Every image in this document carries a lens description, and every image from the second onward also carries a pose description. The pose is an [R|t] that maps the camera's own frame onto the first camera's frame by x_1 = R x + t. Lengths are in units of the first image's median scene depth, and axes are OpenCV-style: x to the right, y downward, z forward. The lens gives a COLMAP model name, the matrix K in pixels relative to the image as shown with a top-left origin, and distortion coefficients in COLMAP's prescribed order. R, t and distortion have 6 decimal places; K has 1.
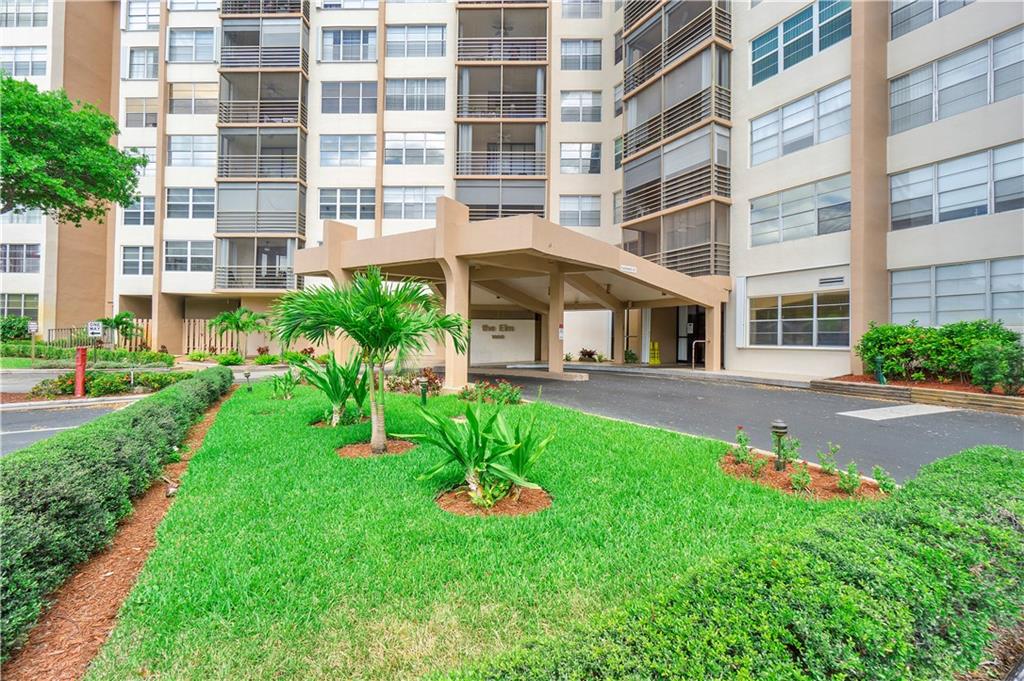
lens RADIAL K [[439.5, 0, 511.6], [0, 439.5, 338.3], [0, 0, 1]] dist [0.003493, 0.000150]
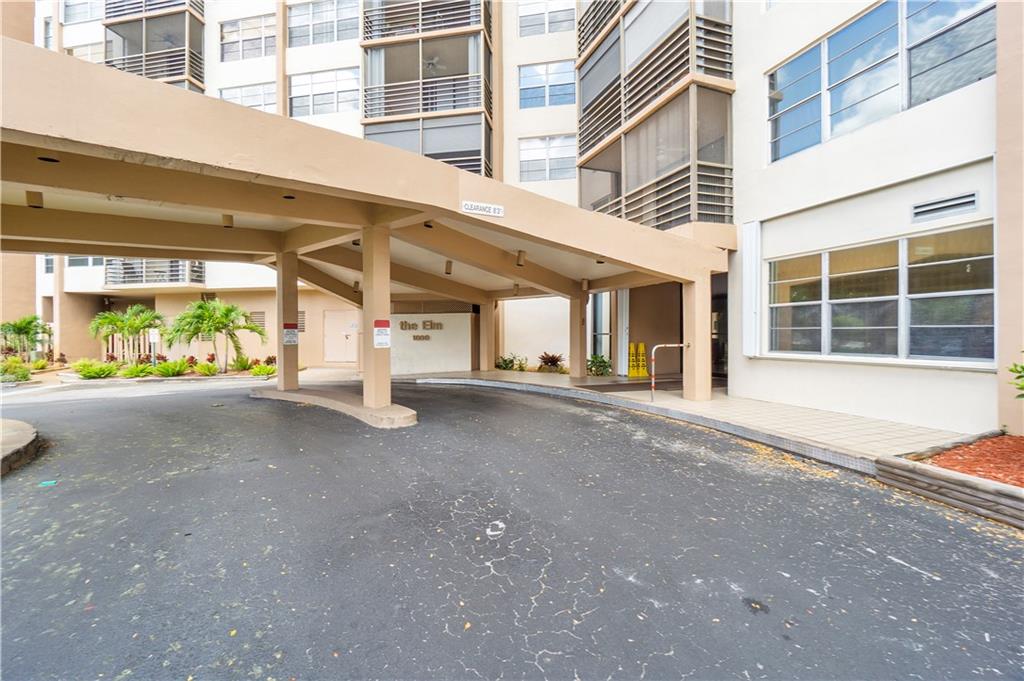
lens RADIAL K [[439.5, 0, 511.1], [0, 439.5, 336.6], [0, 0, 1]] dist [0.003493, 0.000150]
pose [[0.985674, -0.016029, -0.167900, 0.307503], [0.017978, 0.999787, 0.010098, -0.012505], [0.167702, -0.012971, 0.985752, 0.406245]]
